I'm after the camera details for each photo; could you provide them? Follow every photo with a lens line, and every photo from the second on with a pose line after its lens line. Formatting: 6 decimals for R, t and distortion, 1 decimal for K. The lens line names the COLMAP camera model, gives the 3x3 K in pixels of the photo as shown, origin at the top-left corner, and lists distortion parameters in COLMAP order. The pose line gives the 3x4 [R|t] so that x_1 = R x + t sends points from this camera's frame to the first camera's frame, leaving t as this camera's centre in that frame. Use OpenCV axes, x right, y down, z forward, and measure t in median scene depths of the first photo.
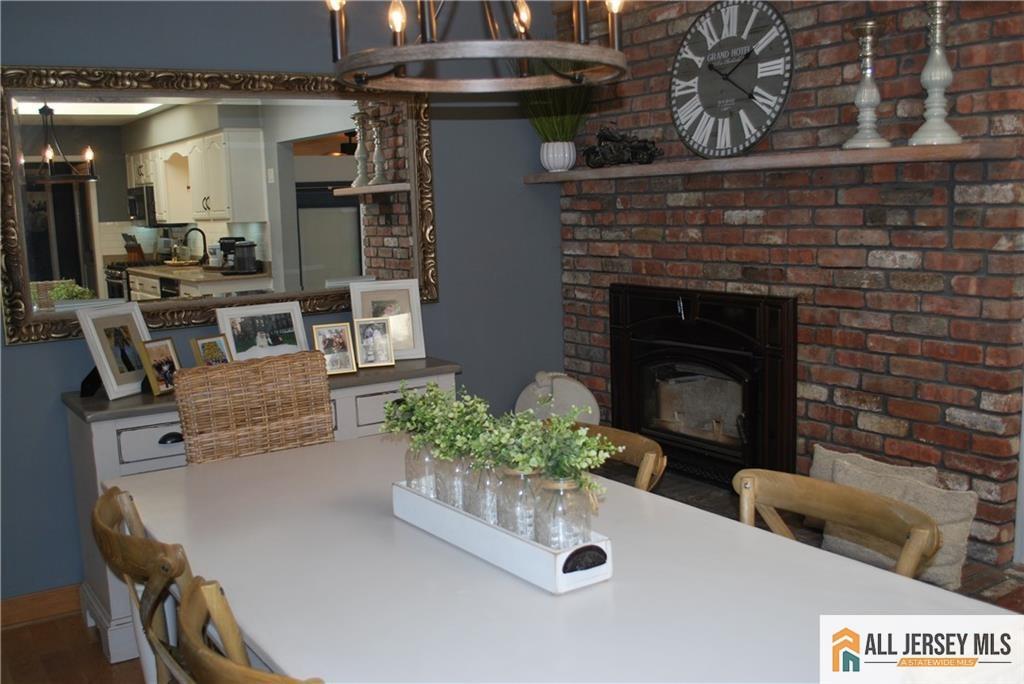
lens RADIAL K [[1023.3, 0, 512.1], [0, 1023.3, 337.0], [0, 0, 1]] dist [-0.063975, 0.000000]
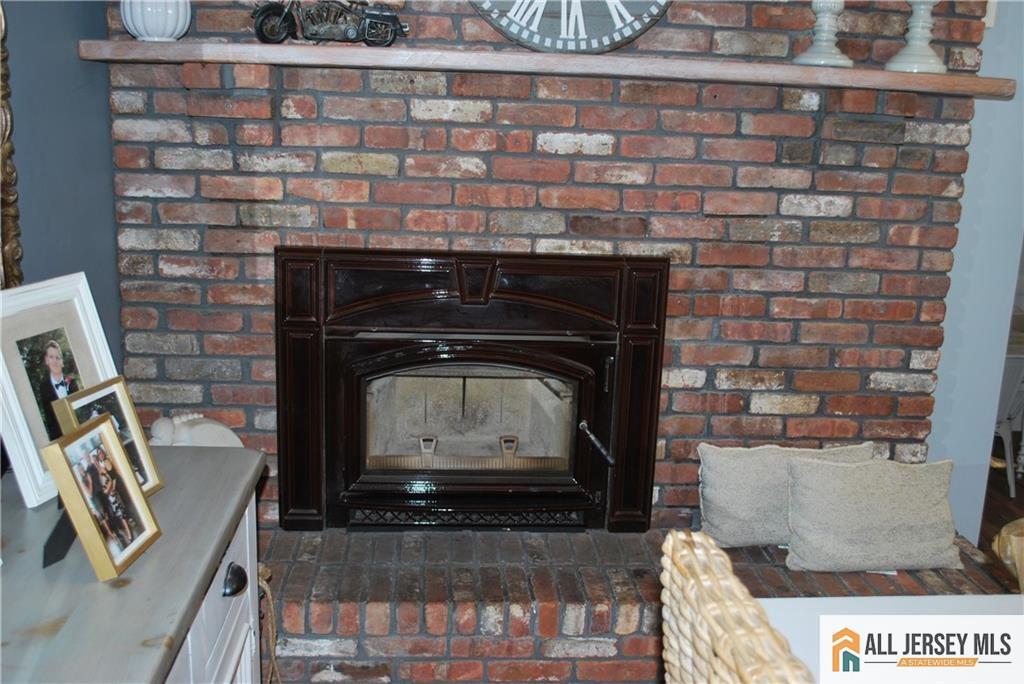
lens RADIAL K [[1023.3, 0, 511.4], [0, 1023.3, 352.1], [0, 0, 1]] dist [-0.063975, 0.000000]
pose [[0.479576, -0.153070, 0.864046, -0.443077], [0.062115, 0.988120, 0.140574, -0.084240], [-0.875299, -0.013746, 0.483387, 0.759248]]
